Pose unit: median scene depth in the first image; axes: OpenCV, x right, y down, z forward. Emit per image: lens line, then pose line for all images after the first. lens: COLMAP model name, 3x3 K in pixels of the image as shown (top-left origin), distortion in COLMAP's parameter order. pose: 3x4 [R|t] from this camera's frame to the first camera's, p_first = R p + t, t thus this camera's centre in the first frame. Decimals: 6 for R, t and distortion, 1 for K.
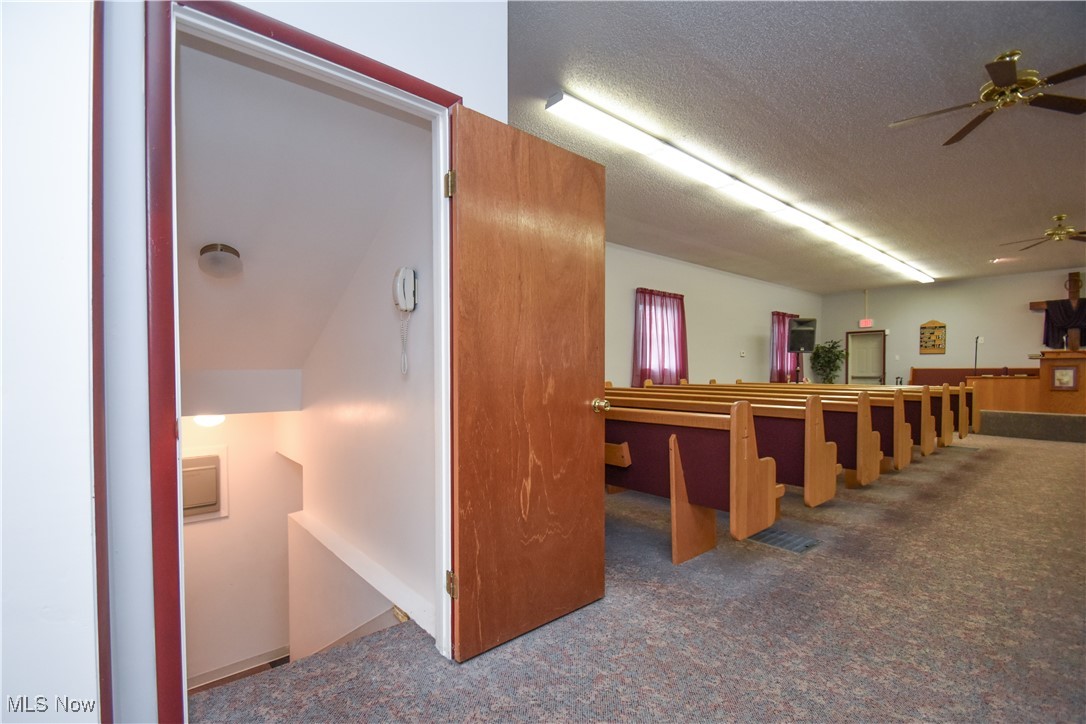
lens RADIAL K [[484.4, 0, 540.4], [0, 484.4, 382.9], [0, 0, 1]] dist [0.019378, -0.020357]
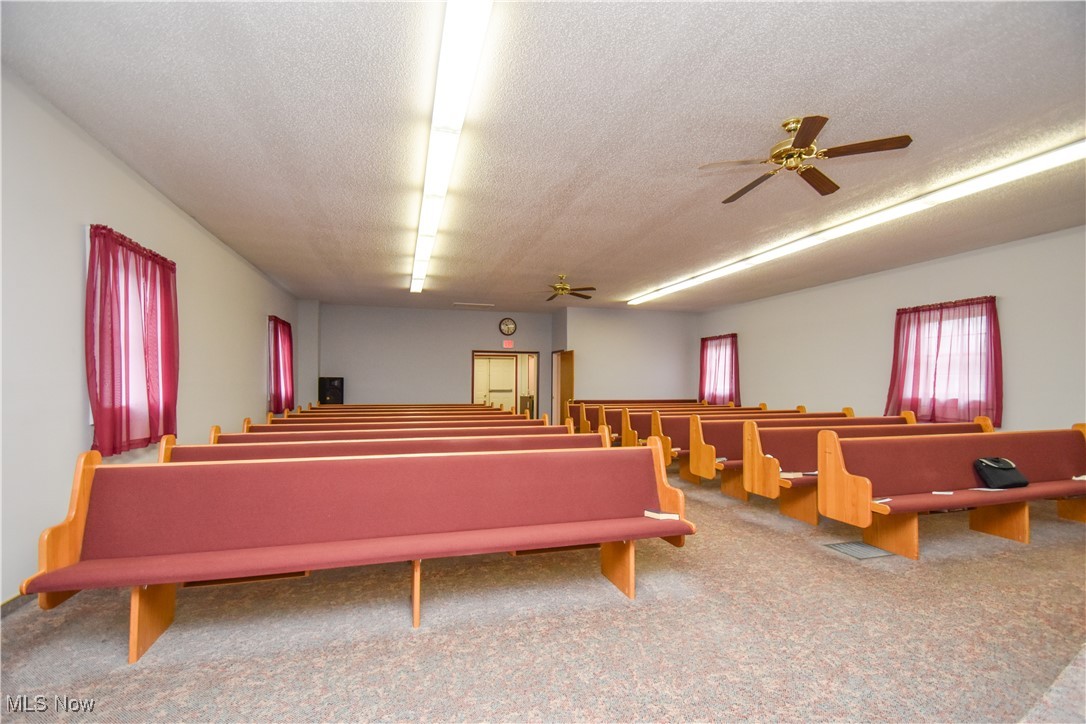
lens RADIAL K [[484.4, 0, 540.4], [0, 484.4, 382.9], [0, 0, 1]] dist [0.019378, -0.020357]
pose [[-0.407502, -0.001394, -0.913203, 1.179225], [-0.027347, 0.999569, 0.010677, -0.043257], [0.912795, 0.029324, -0.407365, 0.681335]]
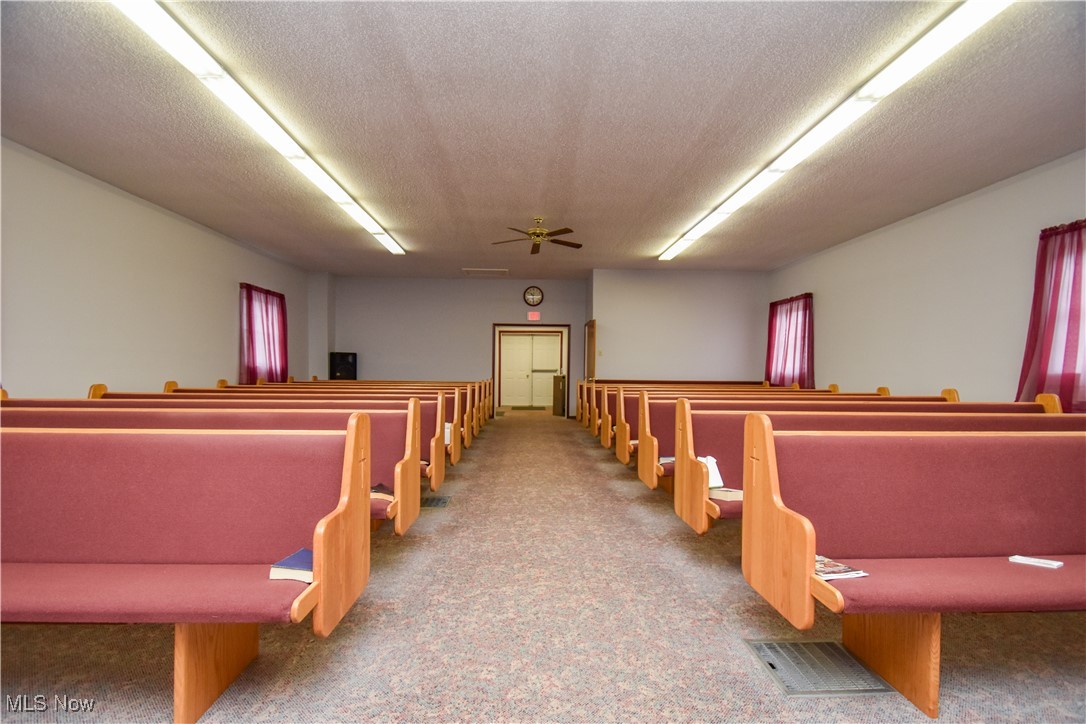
lens RADIAL K [[477.1, 0, 541.0], [0, 477.1, 381.6], [0, 0, 1]] dist [0.015882, -0.017536]
pose [[-0.619978, 0.013136, -0.784509, 0.892818], [-0.031201, 0.998656, 0.041379, -0.022201], [0.783999, 0.050132, -0.618735, 0.798322]]
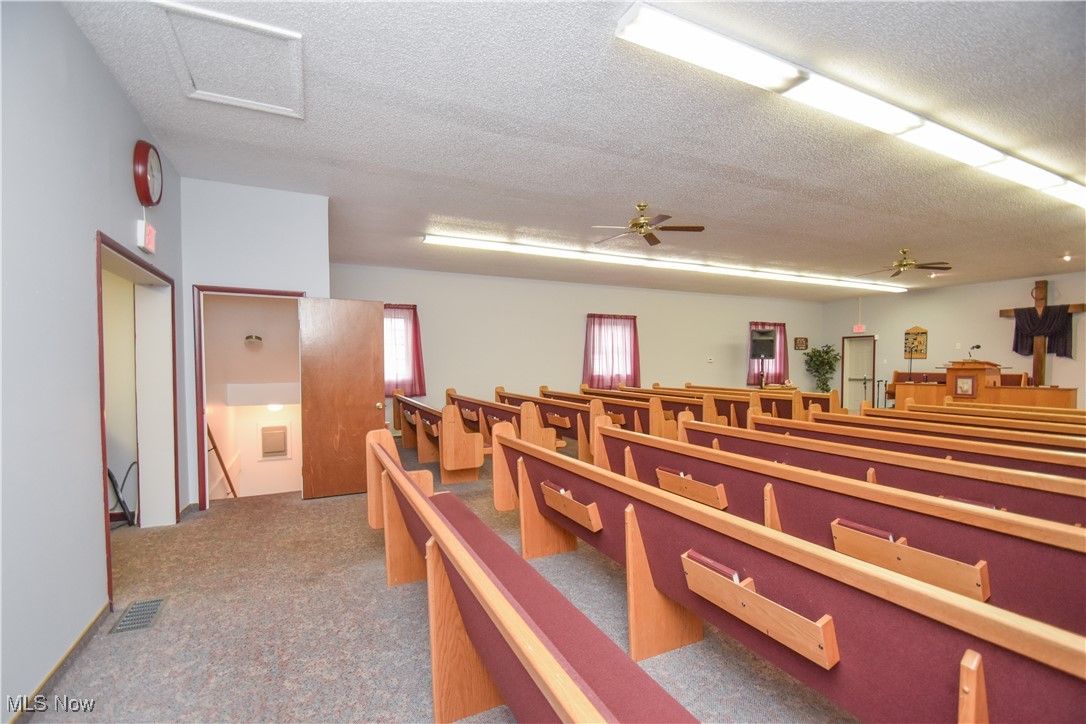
lens RADIAL K [[477.1, 0, 541.0], [0, 477.1, 381.6], [0, 0, 1]] dist [0.015882, -0.017536]
pose [[0.966689, 0.008896, -0.255798, 0.367795], [-0.005083, 0.999866, 0.015563, -0.027792], [0.255902, -0.013745, 0.966605, -0.255117]]
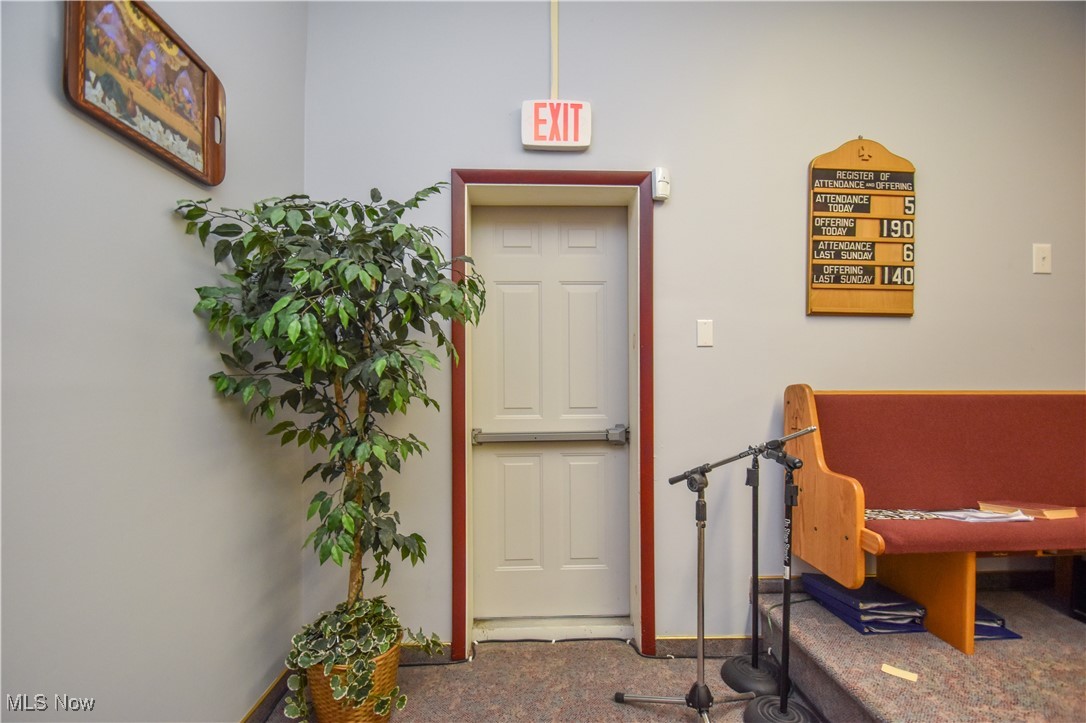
lens RADIAL K [[484.4, 0, 540.4], [0, 484.4, 382.4], [0, 0, 1]] dist [0.019378, -0.020357]
pose [[0.619277, 0.001870, 0.785170, 0.732634], [0.018355, 0.999689, -0.016858, -0.041571], [-0.784958, 0.024852, 0.619050, 1.238365]]
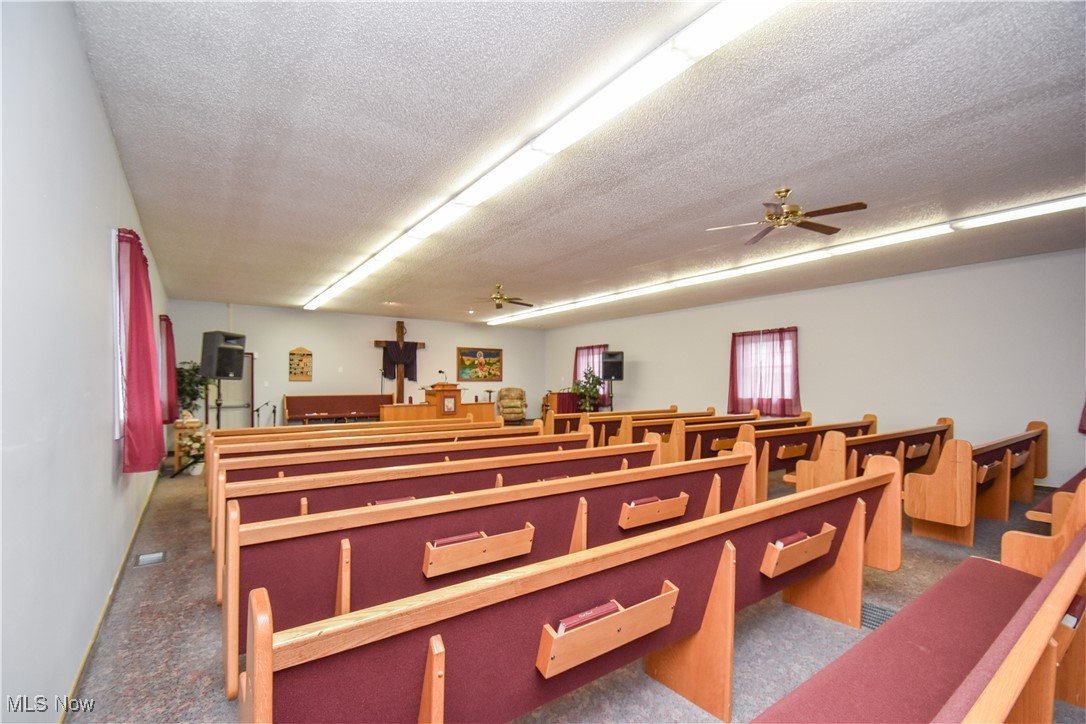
lens RADIAL K [[477.1, 0, 541.0], [0, 477.1, 381.6], [0, 0, 1]] dist [0.015882, -0.017536]
pose [[0.079096, 0.005490, 0.996852, -0.158258], [0.026607, 0.999617, -0.007617, -0.047860], [-0.996512, 0.027125, 0.078919, 0.550537]]
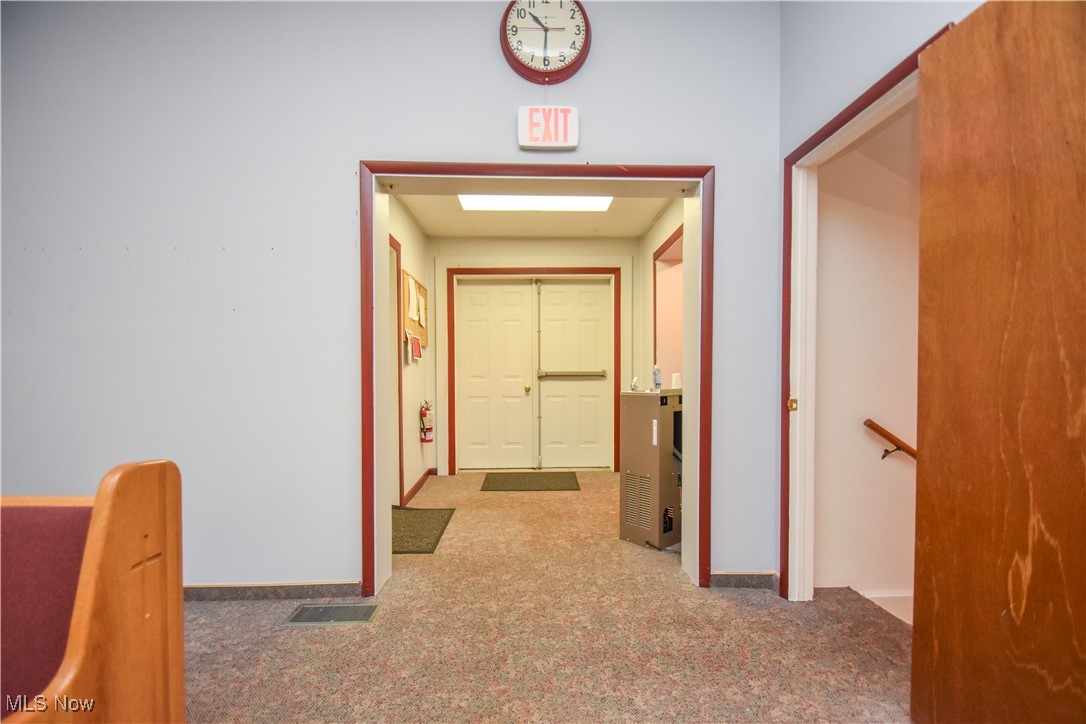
lens RADIAL K [[484.4, 0, 540.4], [0, 484.4, 382.9], [0, 0, 1]] dist [0.019378, -0.020357]
pose [[-0.623385, 0.016383, -0.781743, 0.177358], [-0.017029, 0.999259, 0.034521, -0.004969], [0.781730, 0.034832, -0.622644, 0.202466]]
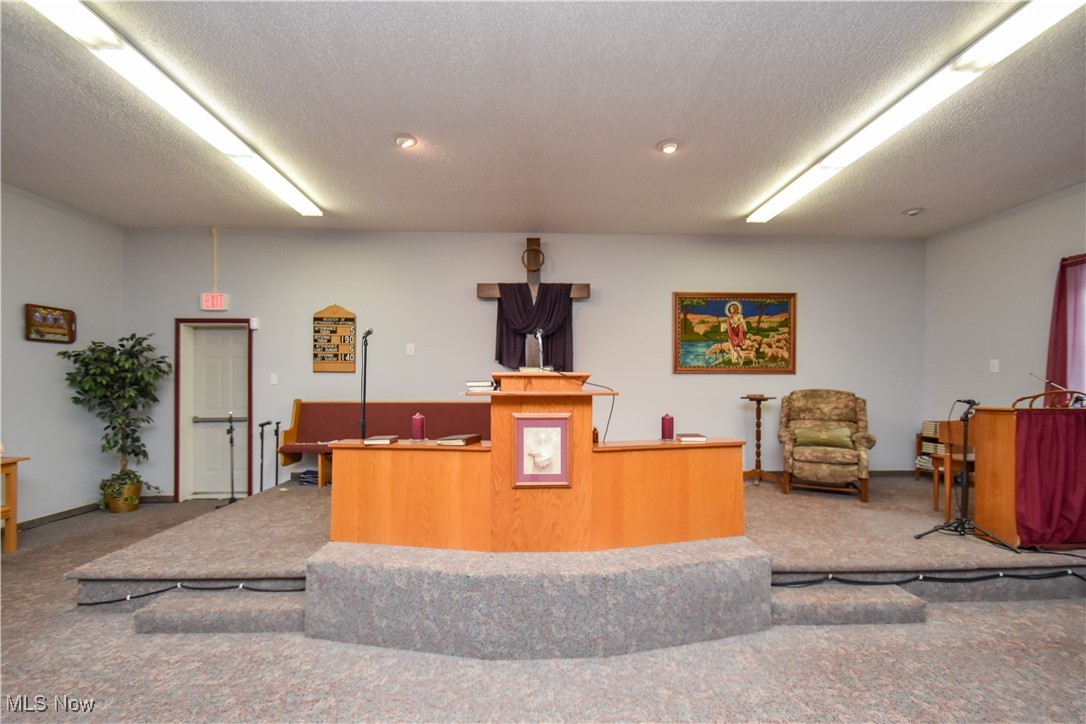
lens RADIAL K [[493.5, 0, 539.7], [0, 493.5, 381.5], [0, 0, 1]] dist [0.016667, -0.018189]
pose [[0.623634, 0.007449, 0.781681, 0.684923], [0.017772, 0.999561, -0.023703, -0.044178], [-0.781514, 0.028674, 0.623228, 0.660065]]
